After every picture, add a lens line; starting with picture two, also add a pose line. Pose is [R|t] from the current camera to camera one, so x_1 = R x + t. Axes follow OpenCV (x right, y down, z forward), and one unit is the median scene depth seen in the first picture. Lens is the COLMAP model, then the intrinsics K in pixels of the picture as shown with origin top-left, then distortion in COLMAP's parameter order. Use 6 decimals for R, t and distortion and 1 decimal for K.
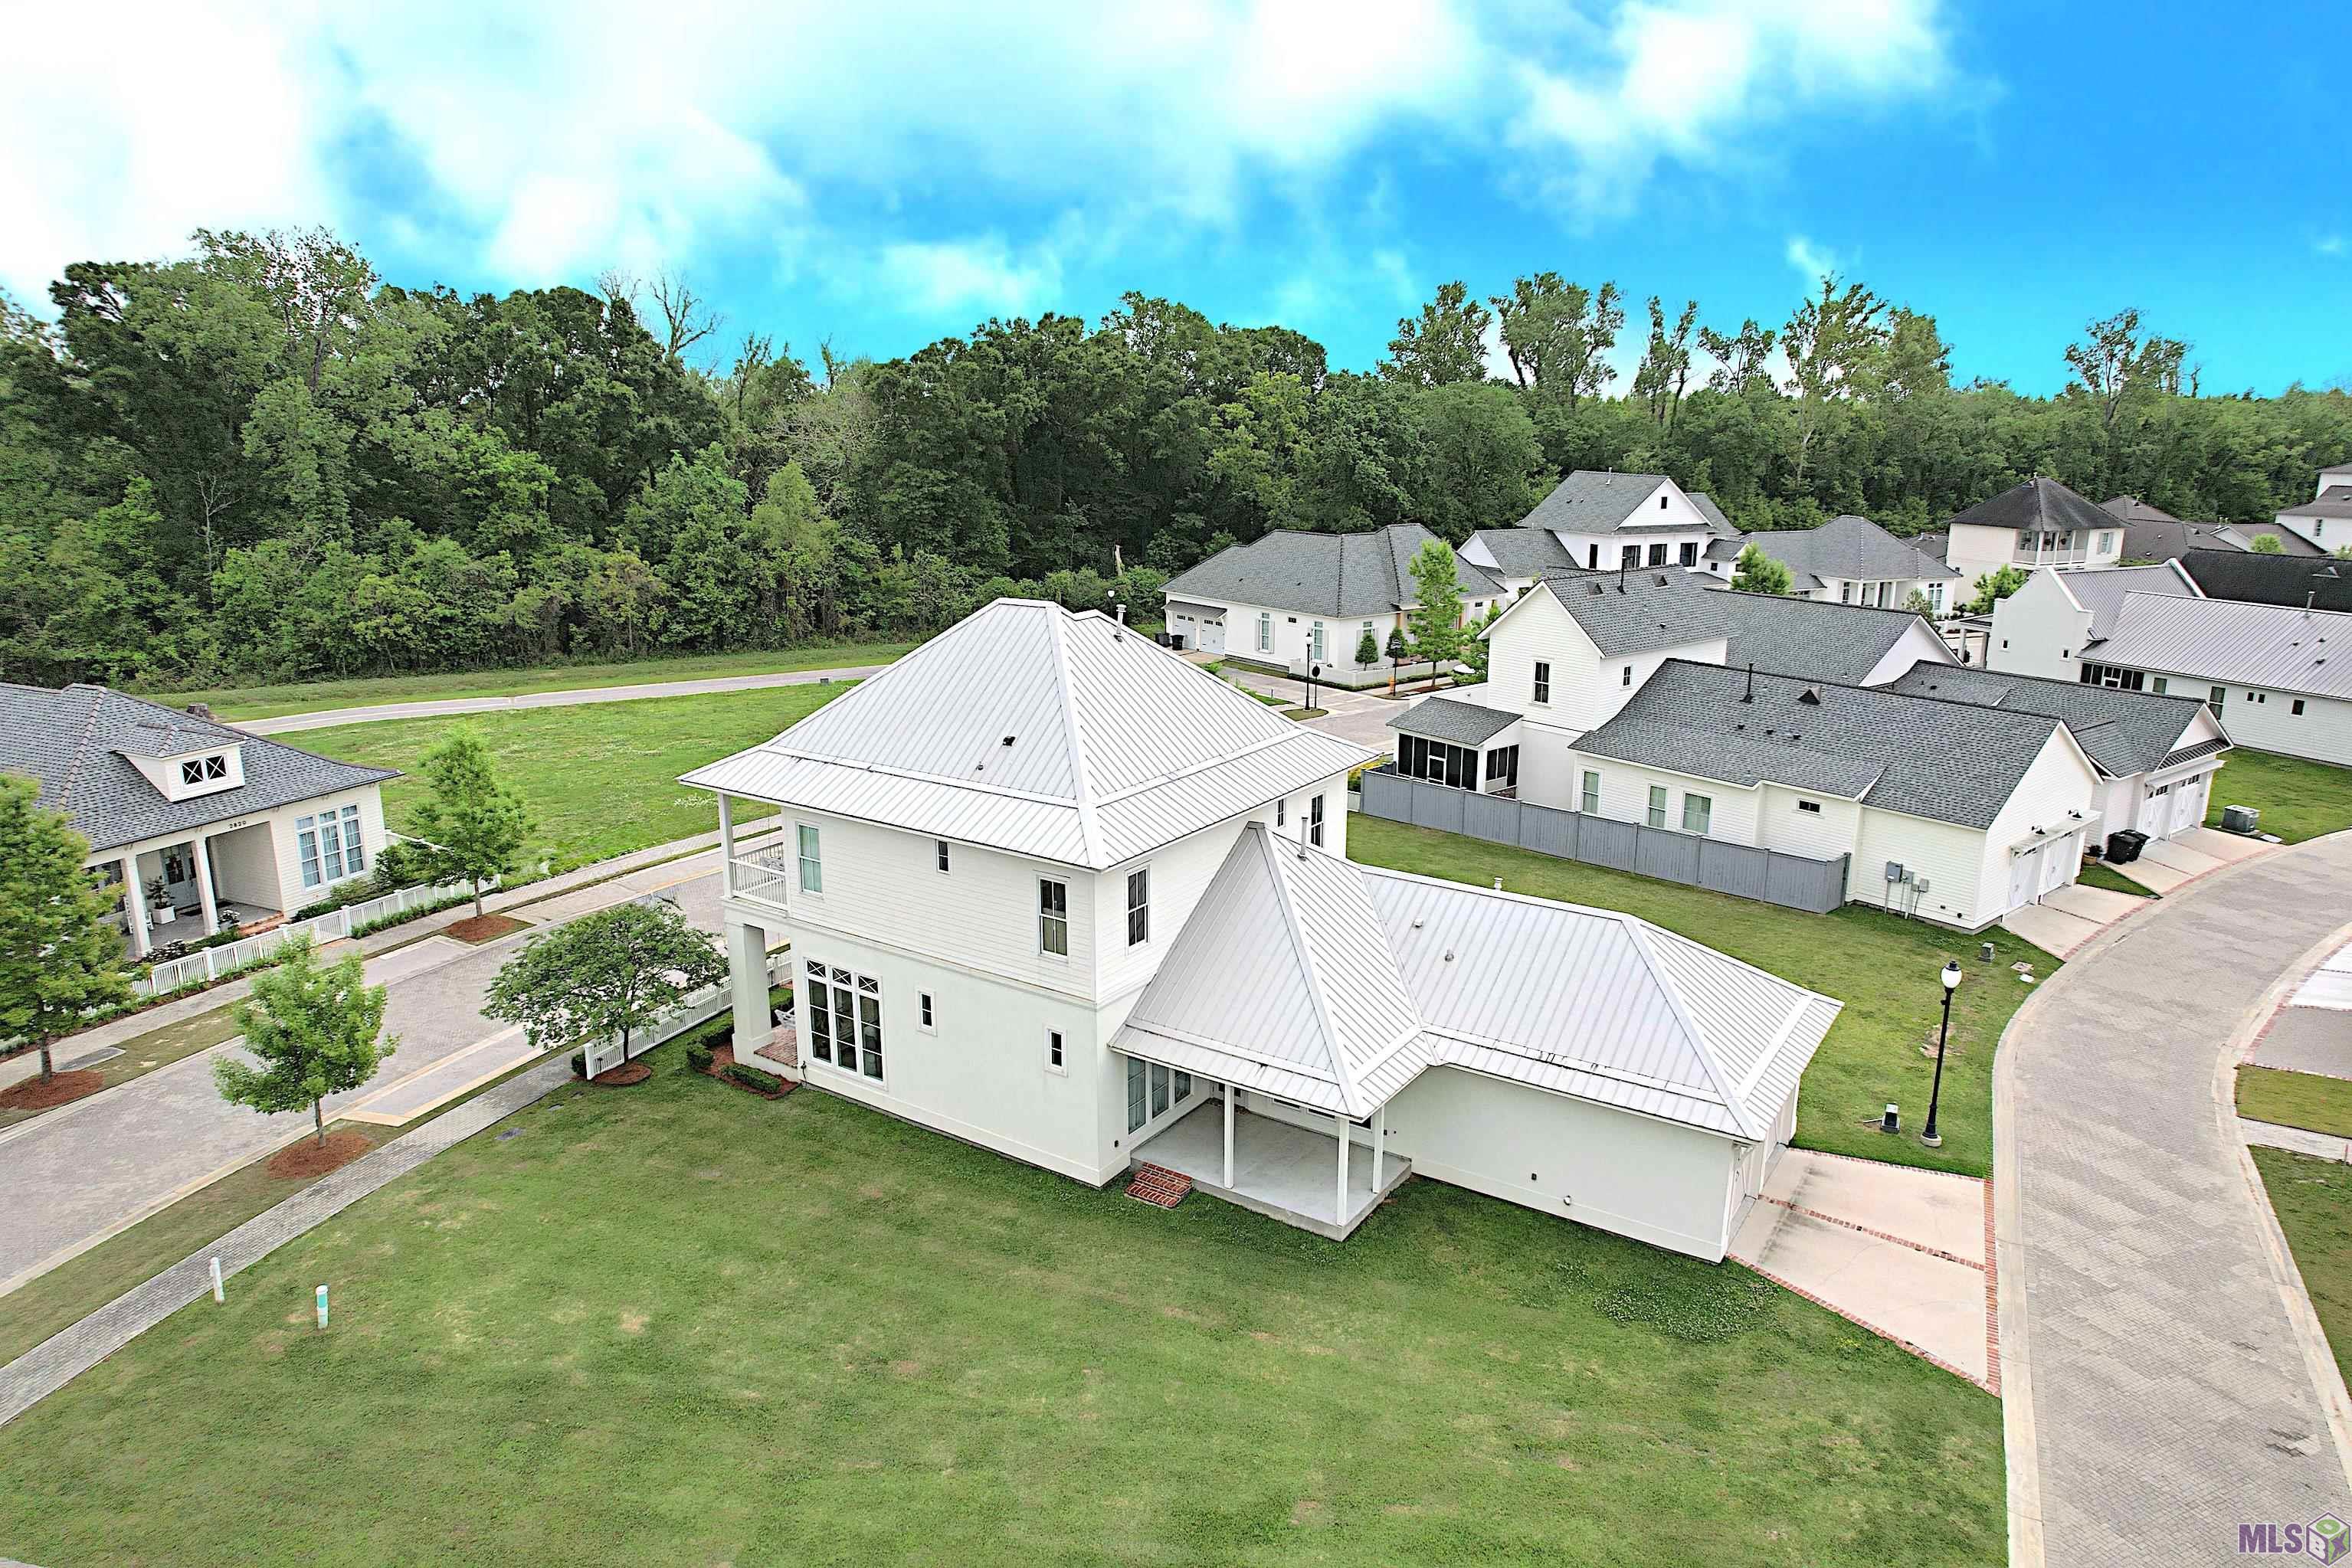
lens RADIAL K [[1503.9, 0, 1176.0], [0, 1503.9, 784.0], [0, 0, 1]] dist [-0.090353, 0.084356]
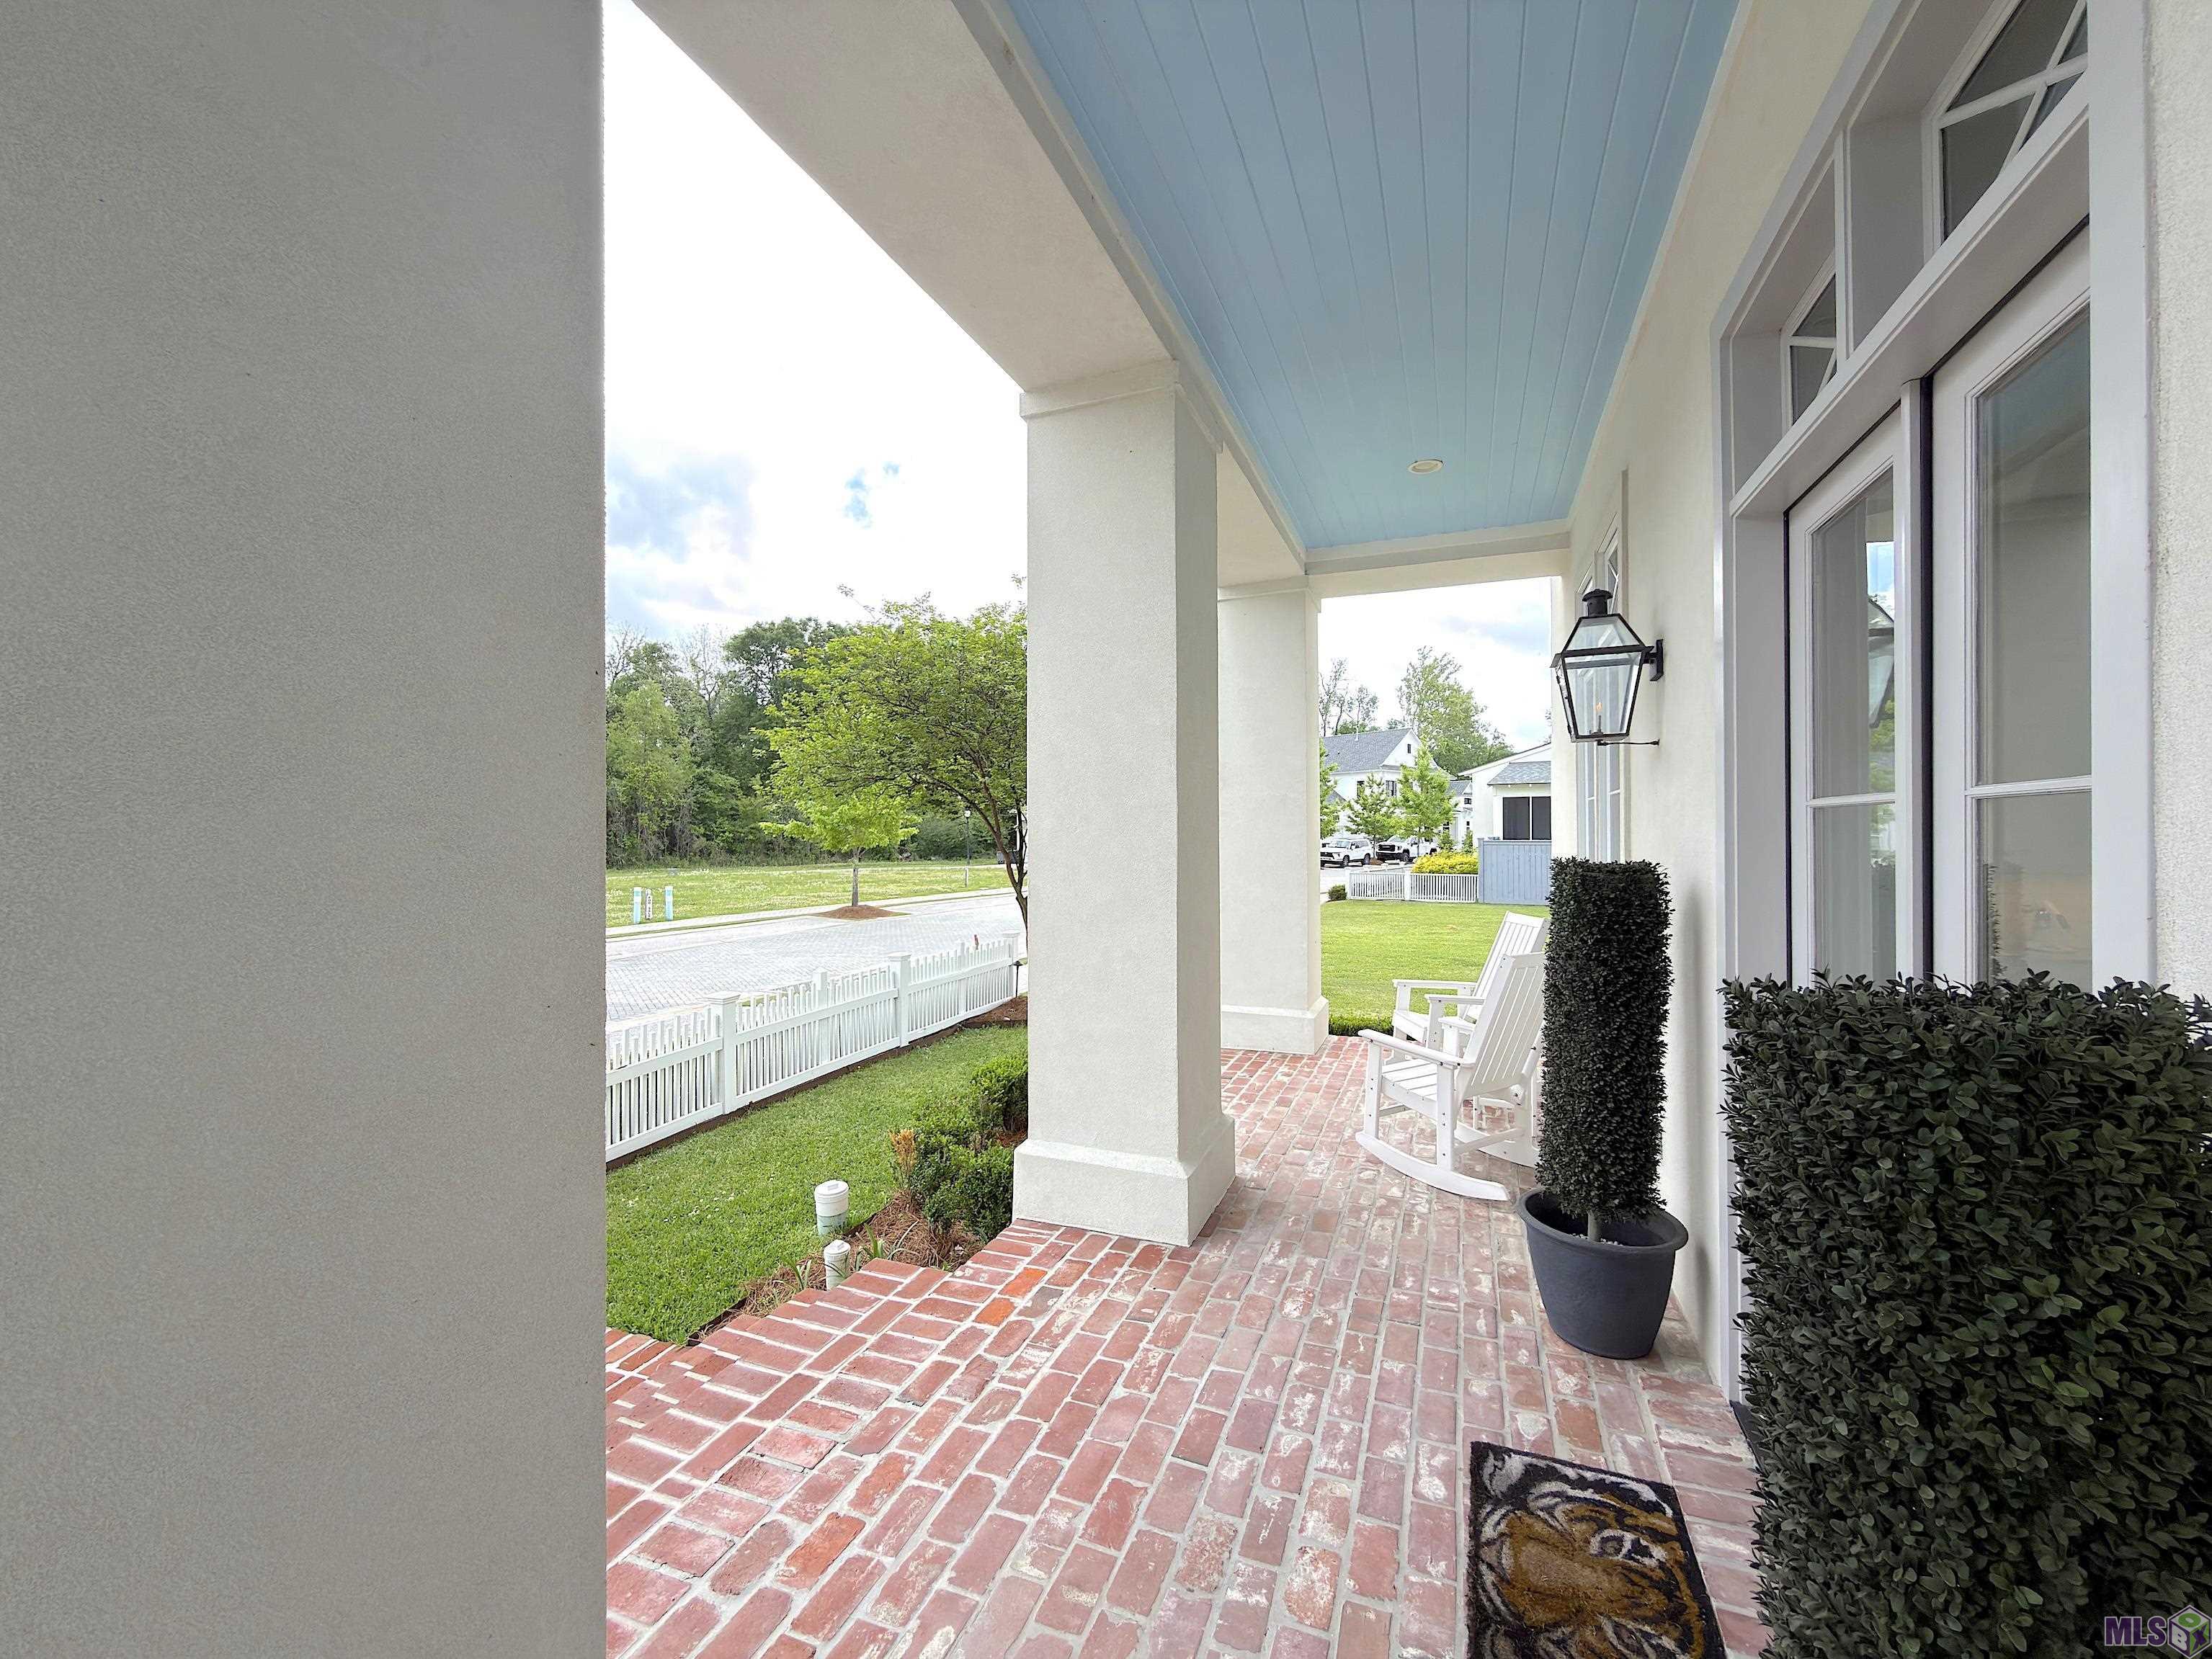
lens RADIAL K [[883.8, 0, 1111.0], [0, 883.8, 834.7], [0, 0, 1]] dist [-0.000418, 0.000181]
pose [[0.976247, -0.005417, 0.216595, -0.078077], [0.059226, 0.968285, -0.242726, 0.046361], [-0.208411, 0.249789, 0.945606, 0.368130]]
